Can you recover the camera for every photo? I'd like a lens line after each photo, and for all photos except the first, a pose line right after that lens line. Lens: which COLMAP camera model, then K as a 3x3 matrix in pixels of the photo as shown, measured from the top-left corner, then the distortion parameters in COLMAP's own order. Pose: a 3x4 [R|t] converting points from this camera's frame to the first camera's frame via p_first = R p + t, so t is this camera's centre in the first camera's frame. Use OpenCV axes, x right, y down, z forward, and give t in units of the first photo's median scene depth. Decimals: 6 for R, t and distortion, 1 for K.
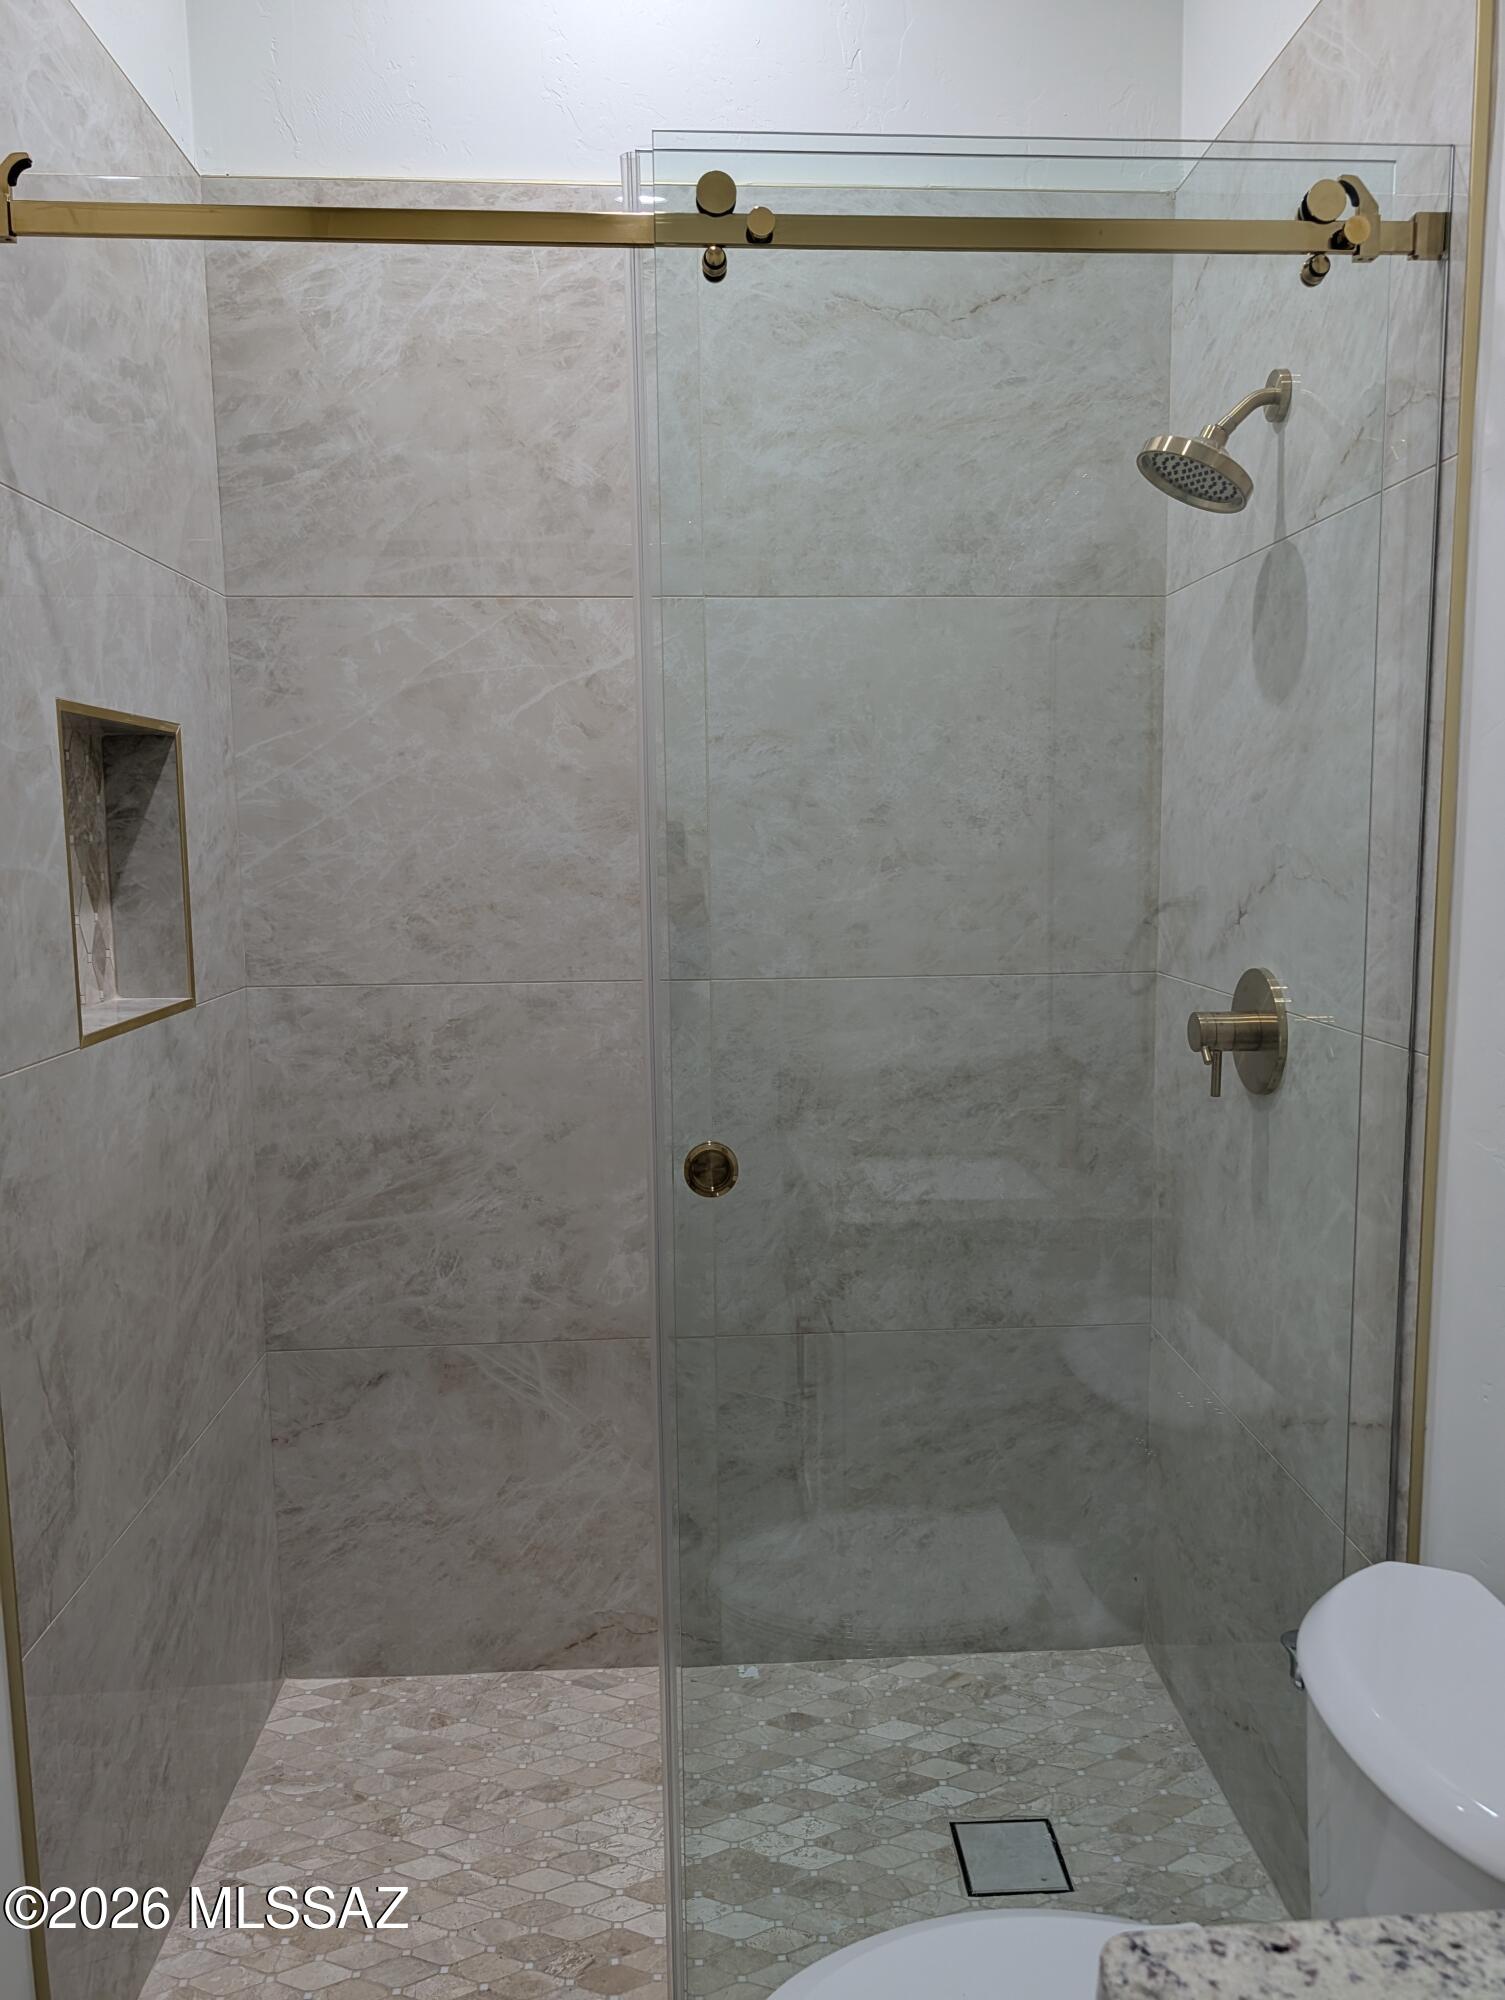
lens RADIAL K [[1439.8, 0, 748.3], [0, 1439.8, 1011.6], [0, 0, 1]] dist [0.028493, -0.023232]
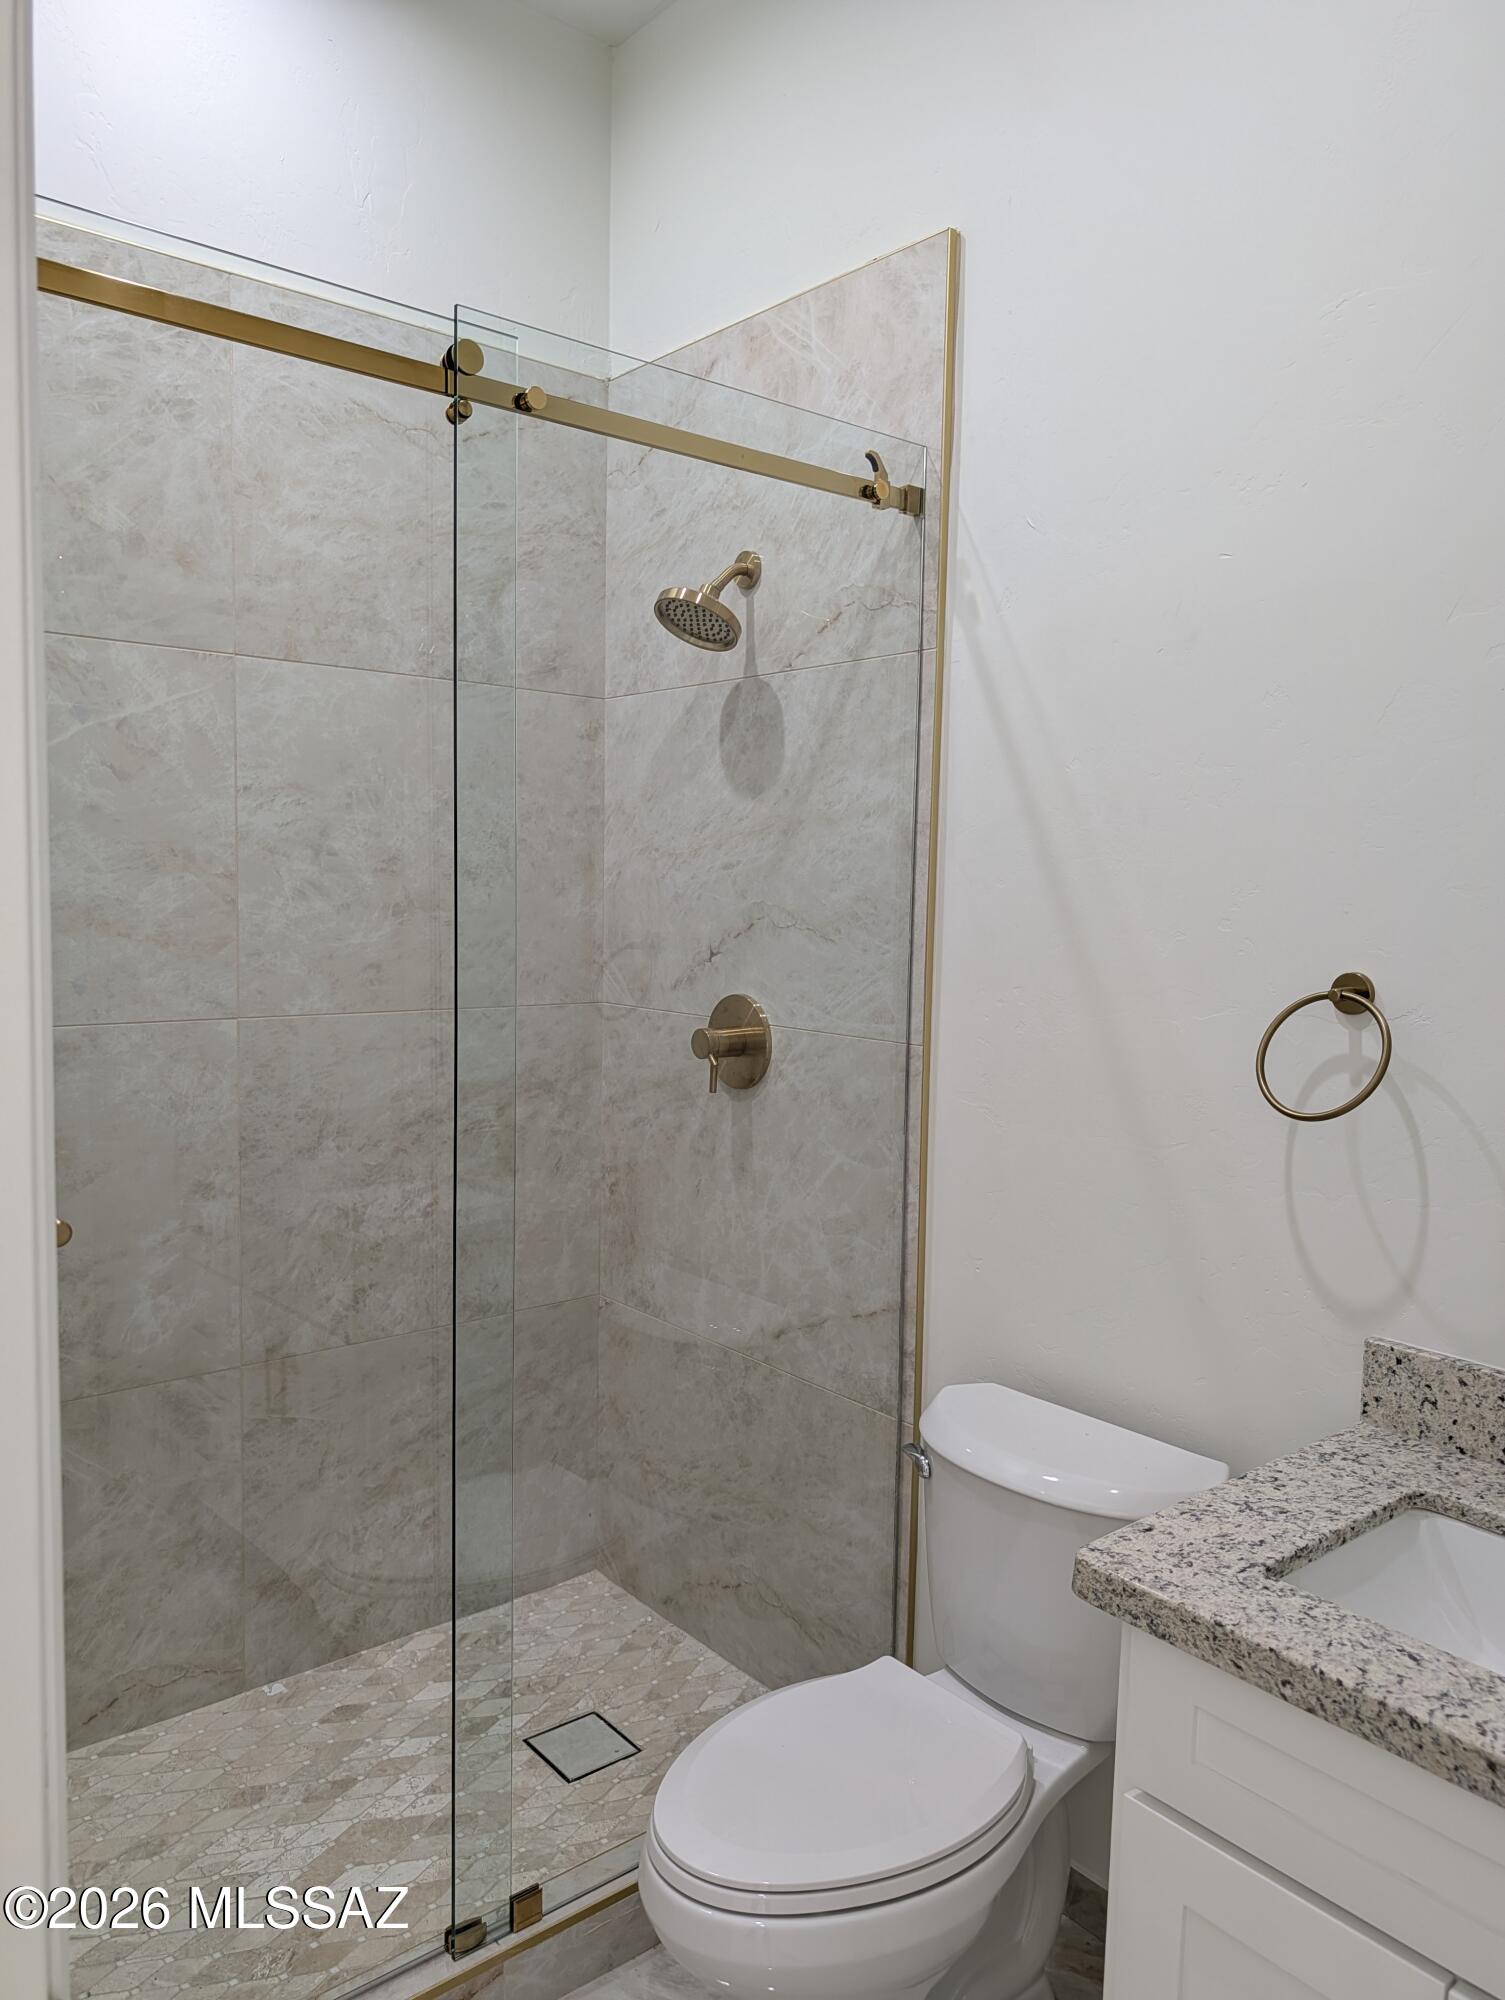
lens RADIAL K [[1439.8, 0, 738.3], [0, 1439.8, 1008.1], [0, 0, 1]] dist [0.028493, -0.023232]
pose [[0.808573, -0.024914, 0.587869, -0.360085], [0.046316, 0.998698, -0.021379, 0.009299], [-0.586571, 0.044514, 0.808674, -0.054635]]
